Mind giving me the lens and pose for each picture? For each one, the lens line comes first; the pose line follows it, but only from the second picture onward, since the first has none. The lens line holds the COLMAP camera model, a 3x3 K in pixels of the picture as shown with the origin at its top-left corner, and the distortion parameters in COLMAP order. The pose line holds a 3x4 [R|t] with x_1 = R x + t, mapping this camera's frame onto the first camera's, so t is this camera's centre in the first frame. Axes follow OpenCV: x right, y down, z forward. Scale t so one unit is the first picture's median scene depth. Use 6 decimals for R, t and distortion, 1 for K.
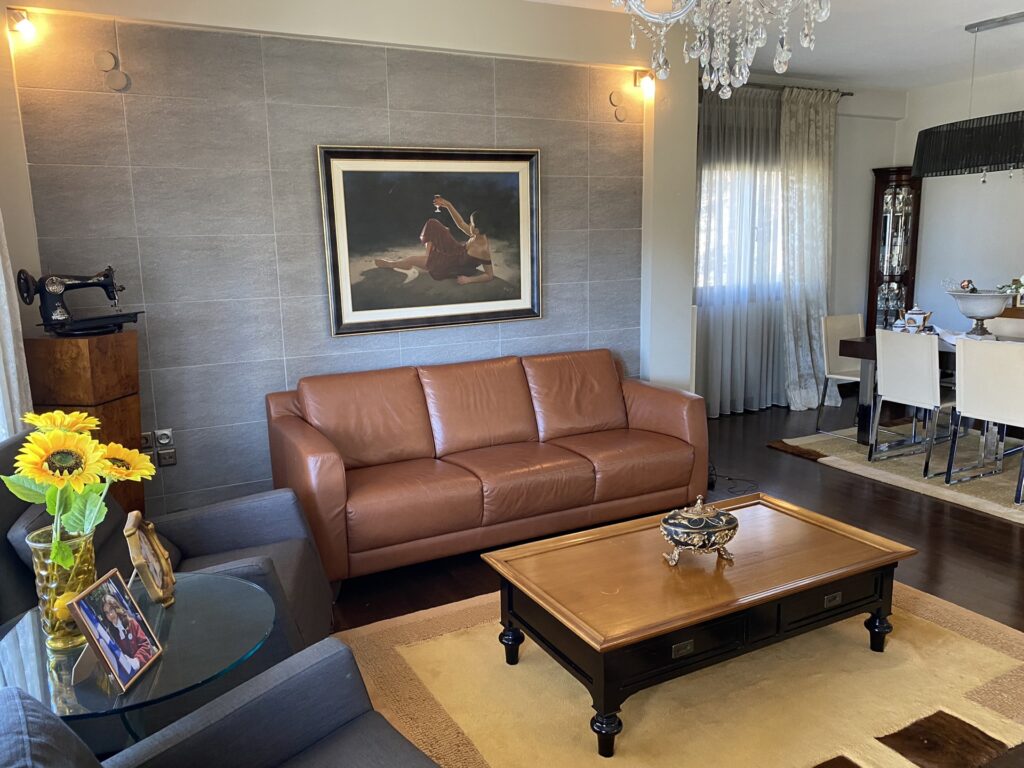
lens RADIAL K [[769.6, 0, 514.0], [0, 769.6, 388.4], [0, 0, 1]] dist [0.047576, -0.065527]
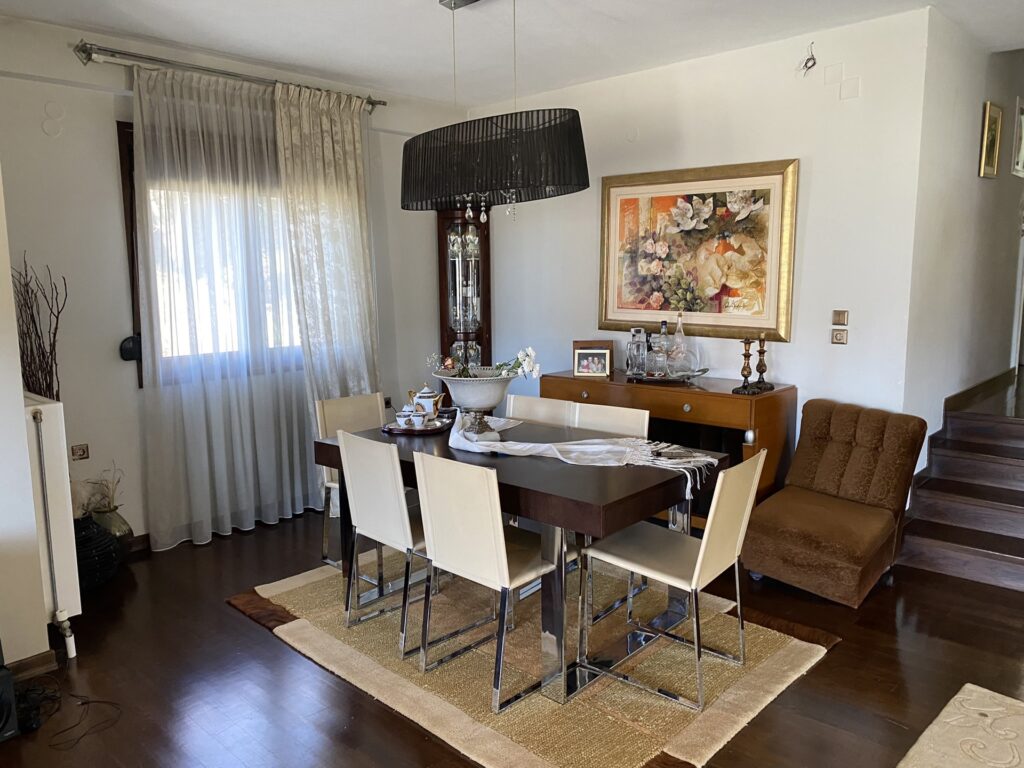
lens RADIAL K [[769.6, 0, 510.1], [0, 769.6, 381.7], [0, 0, 1]] dist [0.047576, -0.065527]
pose [[0.951727, -0.033928, 0.305064, 0.314539], [0.051211, 0.997494, -0.048827, -0.059303], [-0.302643, 0.062093, 0.951079, 0.249613]]
